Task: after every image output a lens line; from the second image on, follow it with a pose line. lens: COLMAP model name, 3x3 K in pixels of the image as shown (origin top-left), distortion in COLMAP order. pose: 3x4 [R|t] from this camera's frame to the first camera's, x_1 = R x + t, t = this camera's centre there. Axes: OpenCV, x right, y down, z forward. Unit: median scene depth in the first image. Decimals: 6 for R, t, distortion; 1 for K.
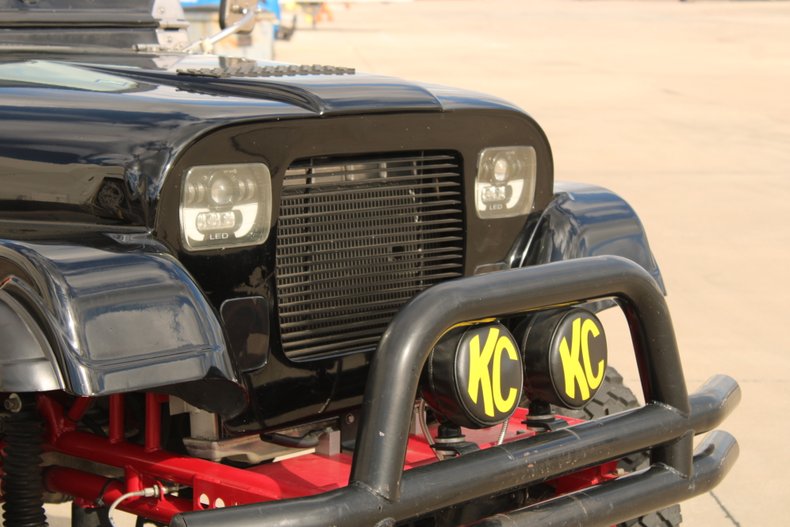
lens RADIAL K [[1877.3, 0, 394.7], [0, 1877.3, 262.7], [0, 0, 1]] dist [0.079328, 0.332386]
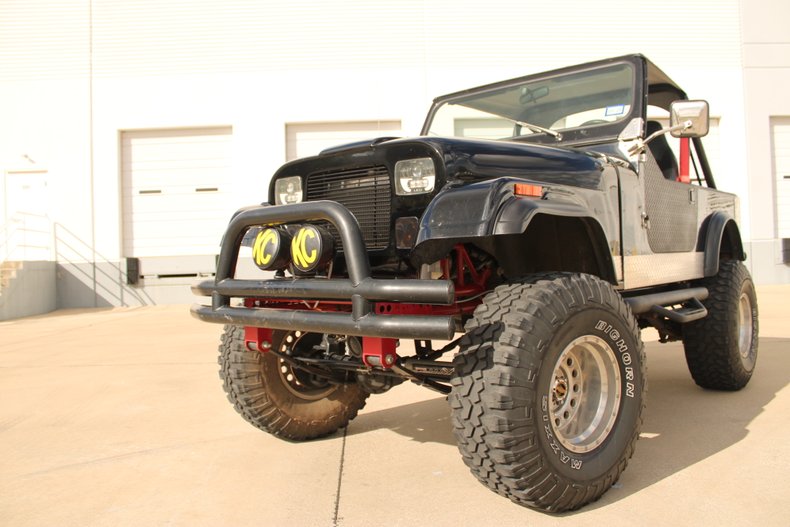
lens RADIAL K [[659.4, 0, 392.5], [0, 659.4, 258.2], [0, 0, 1]] dist [-0.166056, 0.153638]
pose [[-0.010172, -0.030127, -0.999494, 0.865260], [-0.123280, 0.991958, -0.028645, 0.074973], [0.992320, 0.122927, -0.013804, 1.146965]]
